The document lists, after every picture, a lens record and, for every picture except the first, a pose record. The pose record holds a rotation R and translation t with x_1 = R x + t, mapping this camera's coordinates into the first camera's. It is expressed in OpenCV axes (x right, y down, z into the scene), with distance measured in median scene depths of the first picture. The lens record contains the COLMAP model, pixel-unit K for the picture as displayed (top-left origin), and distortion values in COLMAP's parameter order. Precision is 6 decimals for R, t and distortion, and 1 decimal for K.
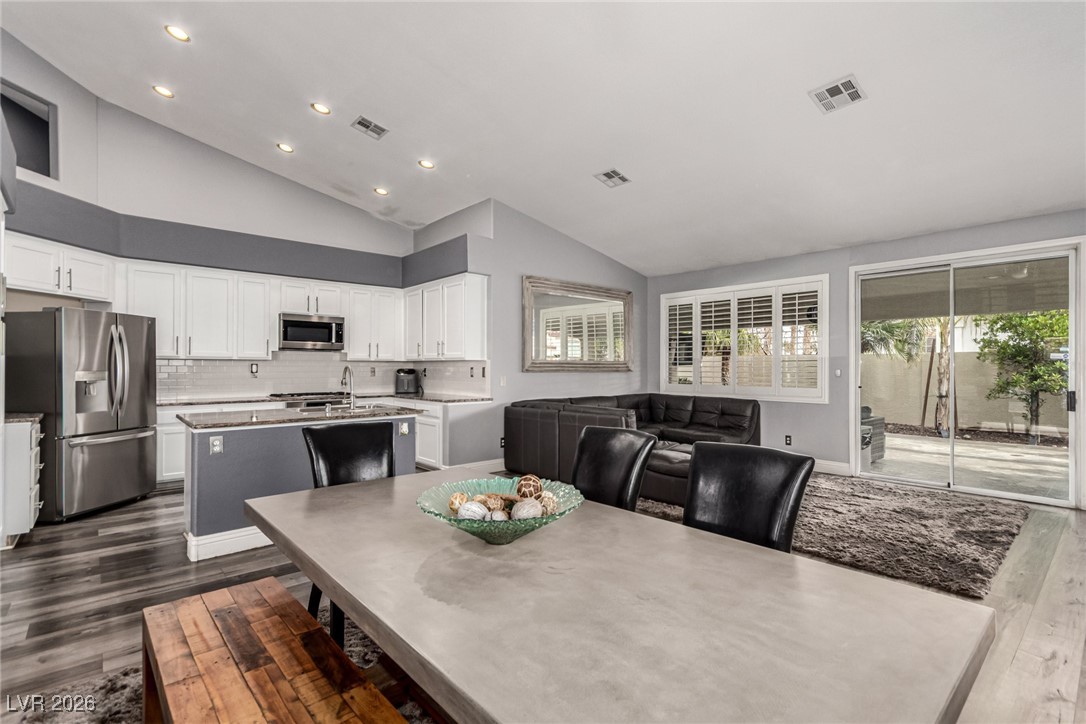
lens RADIAL K [[507.2, 0, 549.7], [0, 507.2, 362.7], [0, 0, 1]] dist [0.003896, -0.000398]
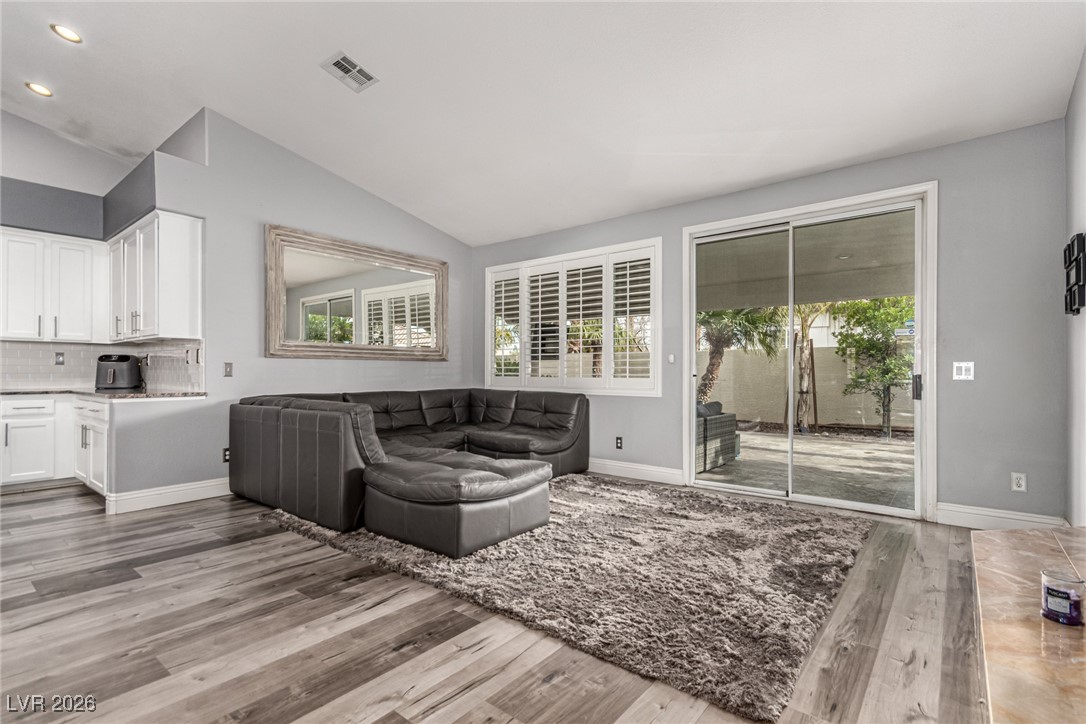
lens RADIAL K [[509.5, 0, 547.8], [0, 509.5, 368.0], [0, 0, 1]] dist [0.001402, 0.000350]
pose [[0.986086, 0.001338, 0.166228, 0.229332], [-0.001576, 0.999998, 0.001297, 0.033286], [-0.166226, -0.001541, 0.986086, 0.219642]]
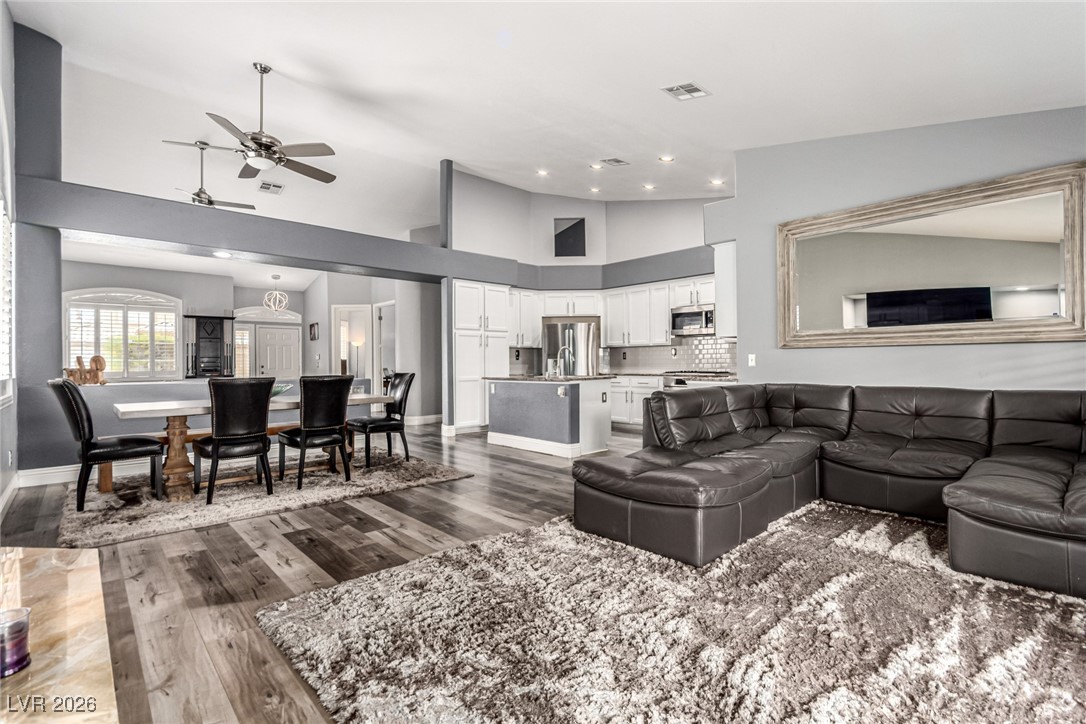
lens RADIAL K [[507.2, 0, 549.7], [0, 507.2, 362.7], [0, 0, 1]] dist [0.003896, -0.000398]
pose [[0.018256, -0.002943, -0.999829, 0.733149], [0.014909, 0.999885, -0.002671, 0.037846], [0.999722, -0.014858, 0.018298, 0.645430]]
